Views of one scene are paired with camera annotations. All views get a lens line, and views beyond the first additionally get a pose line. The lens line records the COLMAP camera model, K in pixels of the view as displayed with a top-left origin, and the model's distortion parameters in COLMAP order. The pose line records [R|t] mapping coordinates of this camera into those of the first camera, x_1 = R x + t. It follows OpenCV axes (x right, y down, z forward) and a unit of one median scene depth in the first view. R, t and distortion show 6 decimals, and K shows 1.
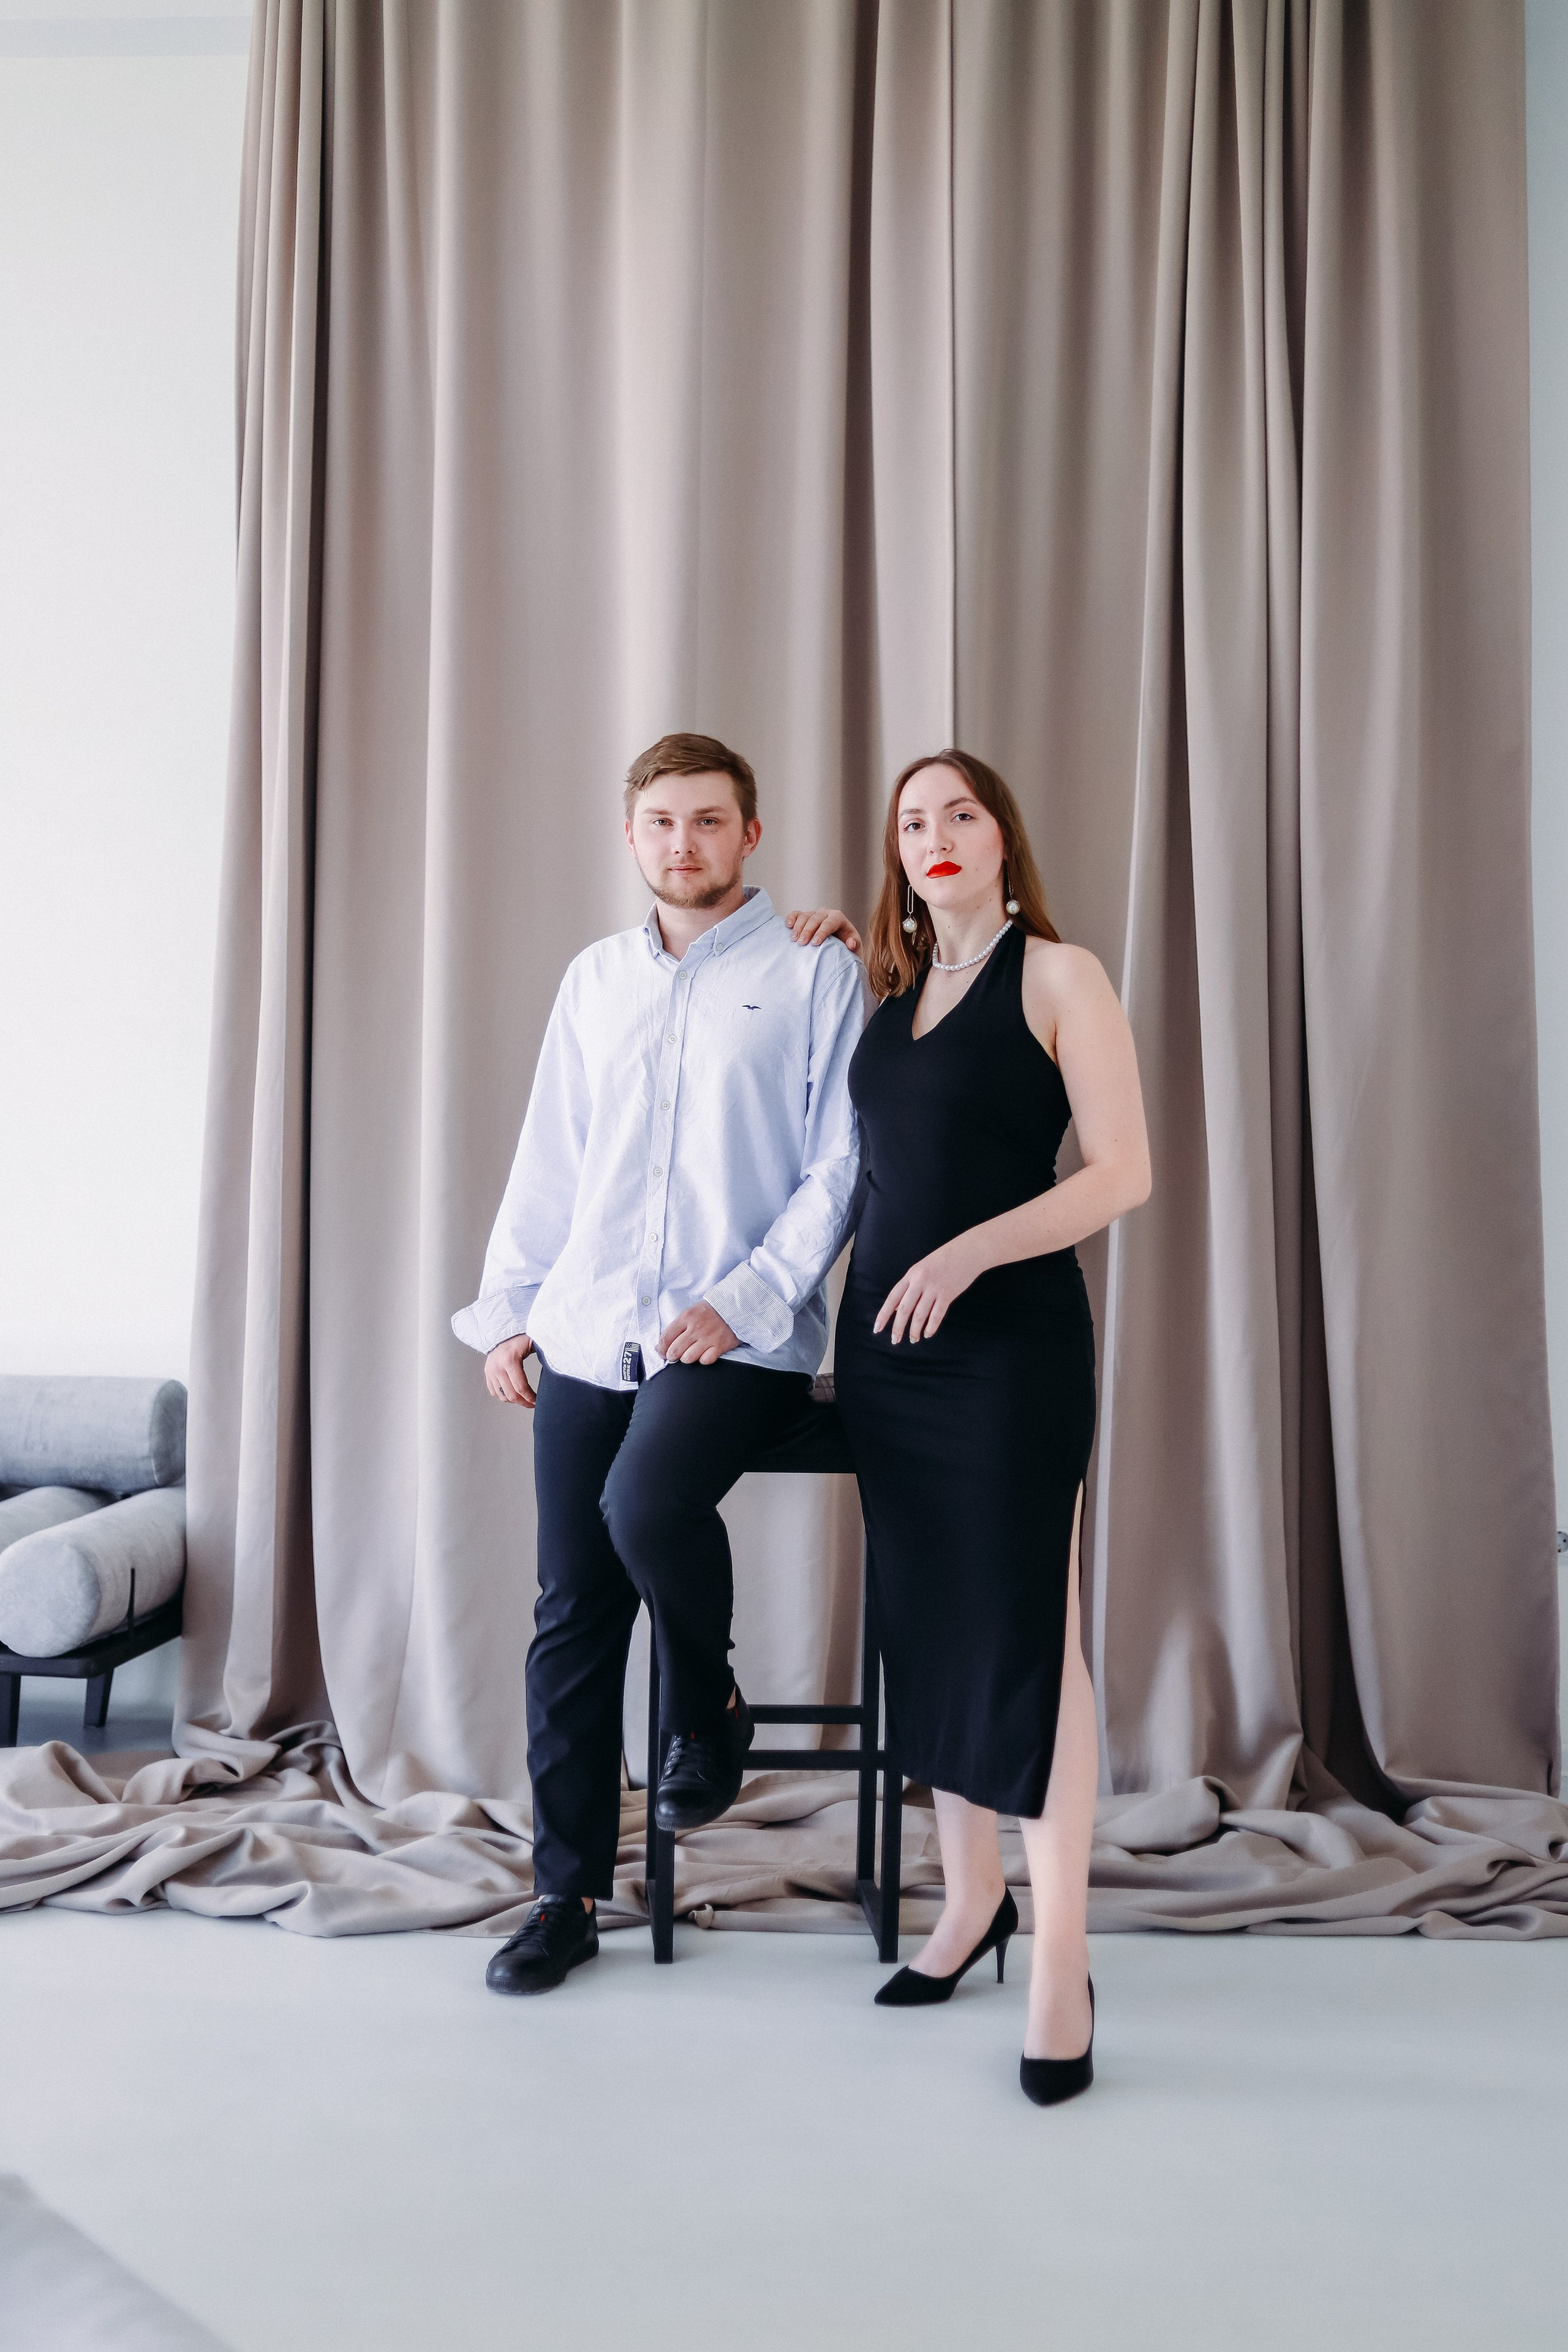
lens RADIAL K [[3415.4, 0, 784.0], [0, 3415.4, 1176.0], [0, 0, 1]] dist [-0.036144, -0.041412]
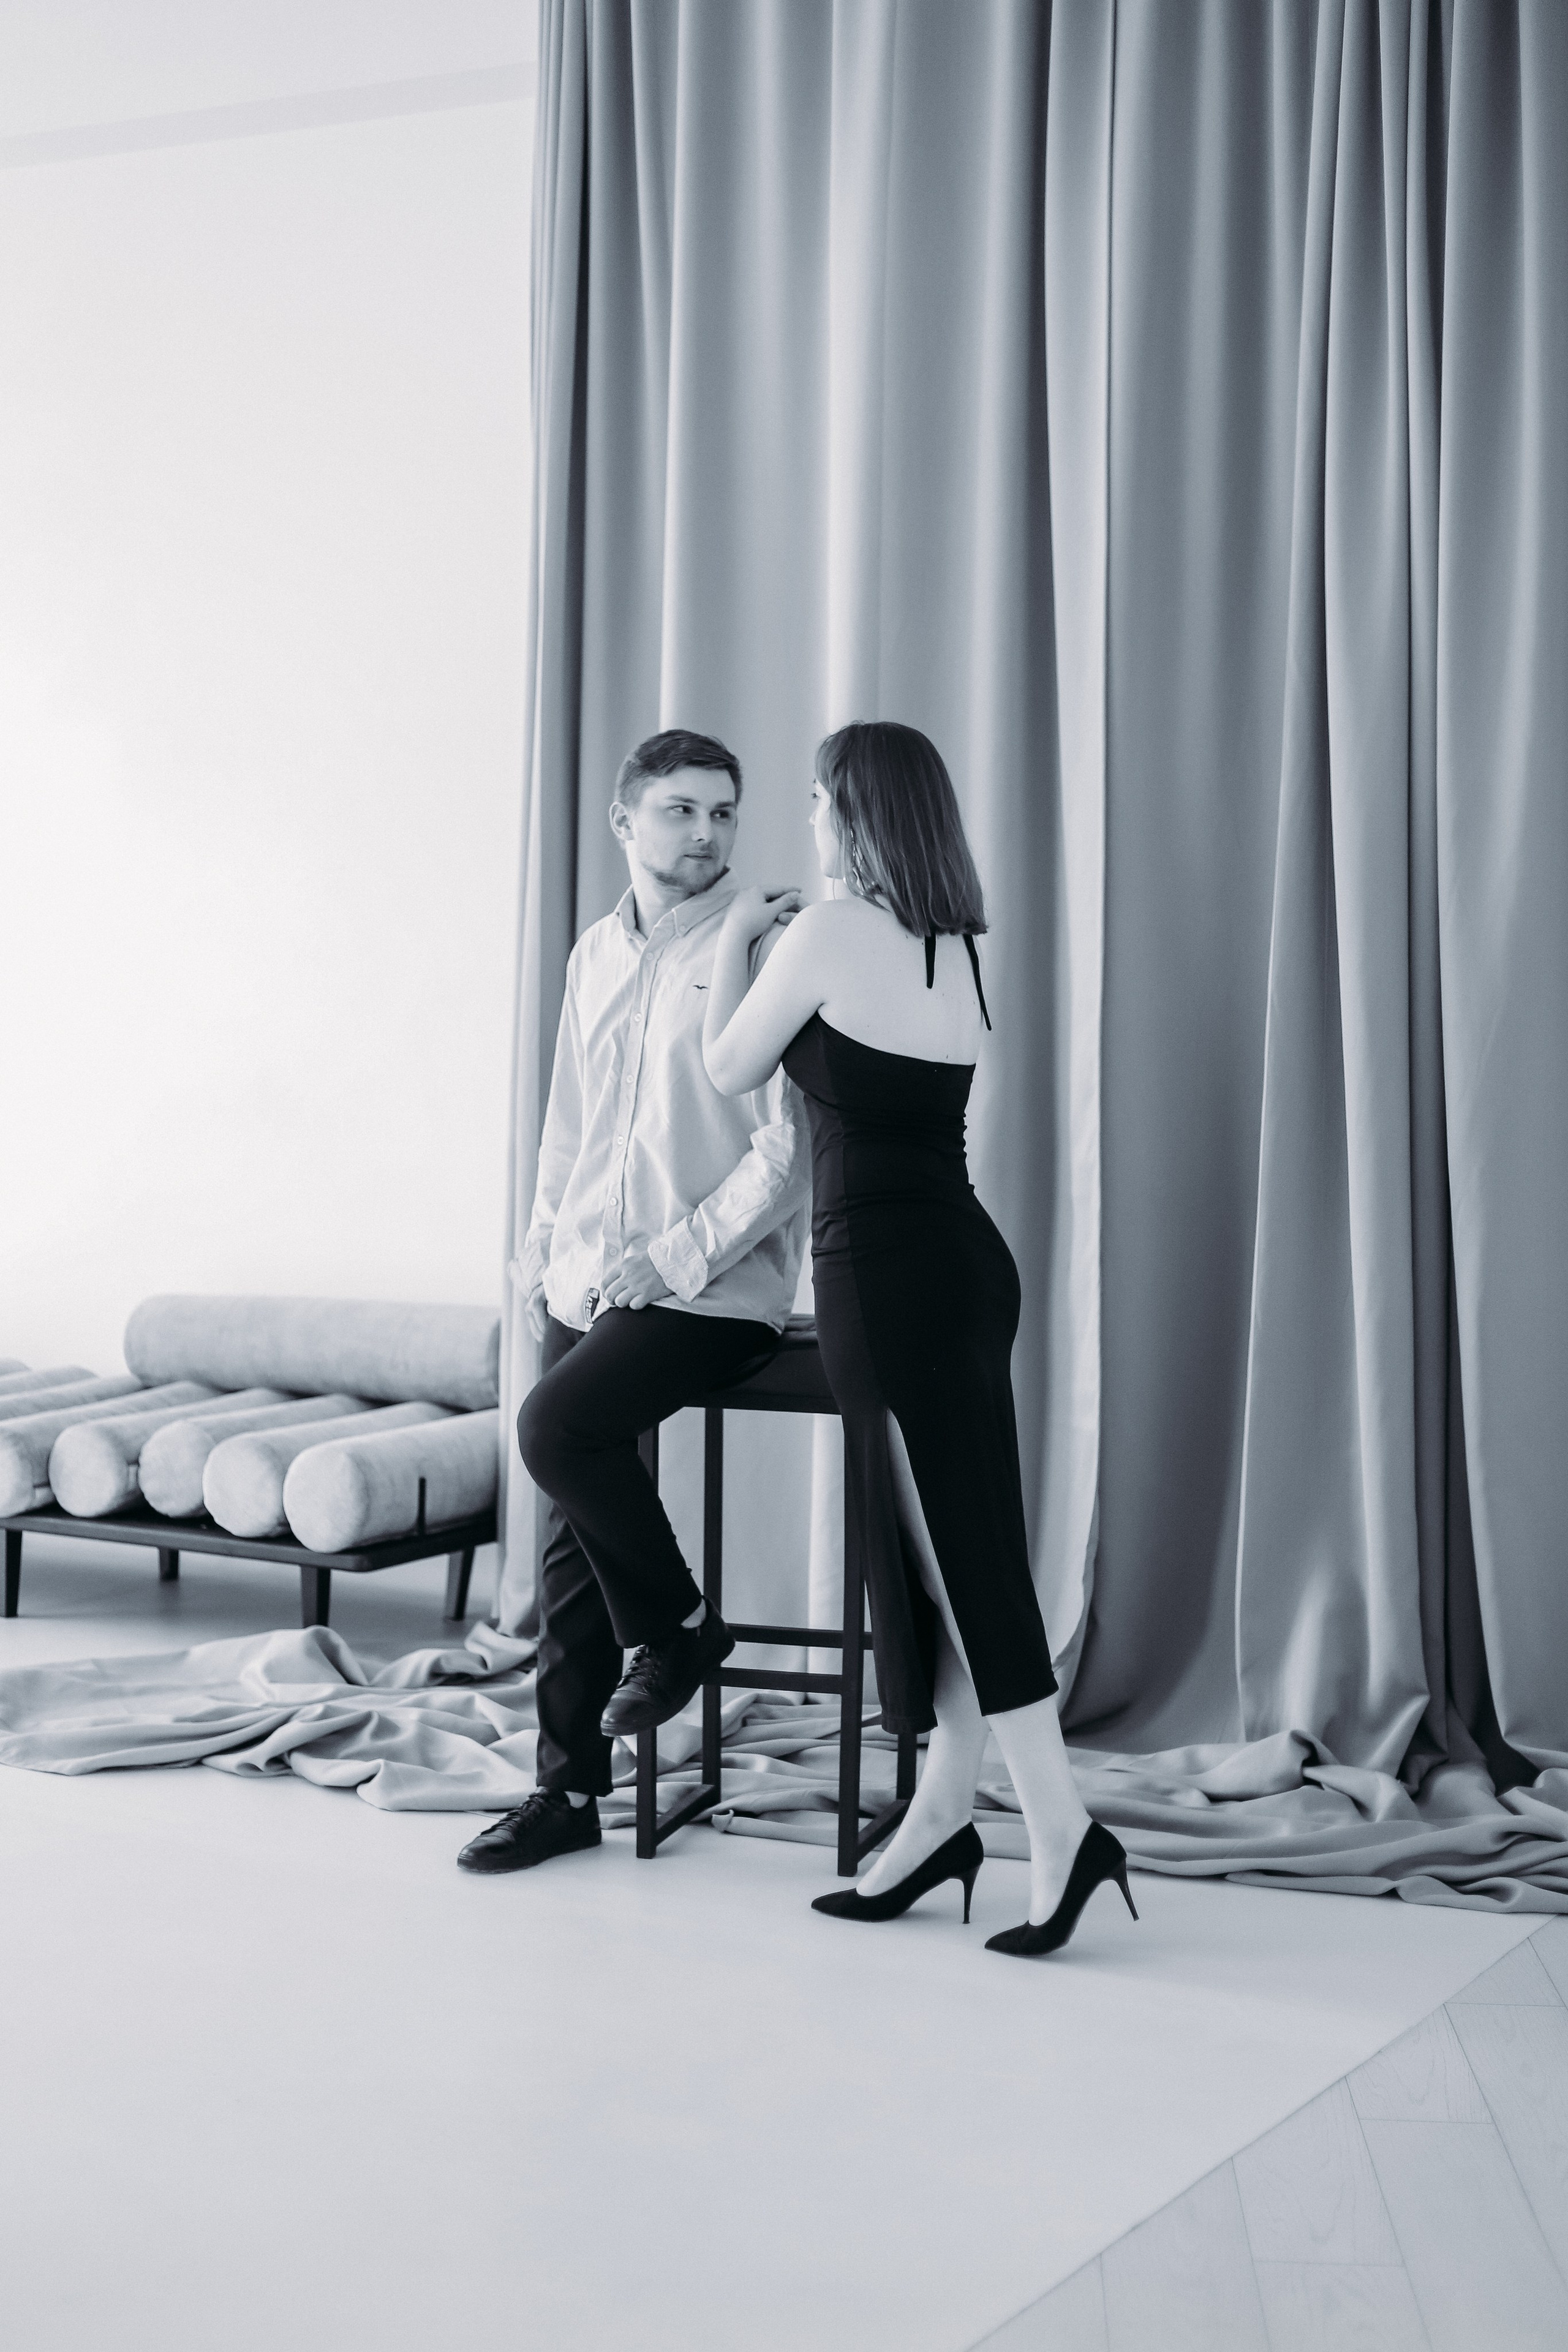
lens RADIAL K [[3415.4, 0, 784.0], [0, 3415.4, 1176.0], [0, 0, 1]] dist [-0.036144, -0.041412]
pose [[0.940017, 0.018172, -0.340642, 0.350515], [-0.011115, 0.999682, 0.022657, -0.012202], [0.340945, -0.017512, 0.939920, -0.009511]]
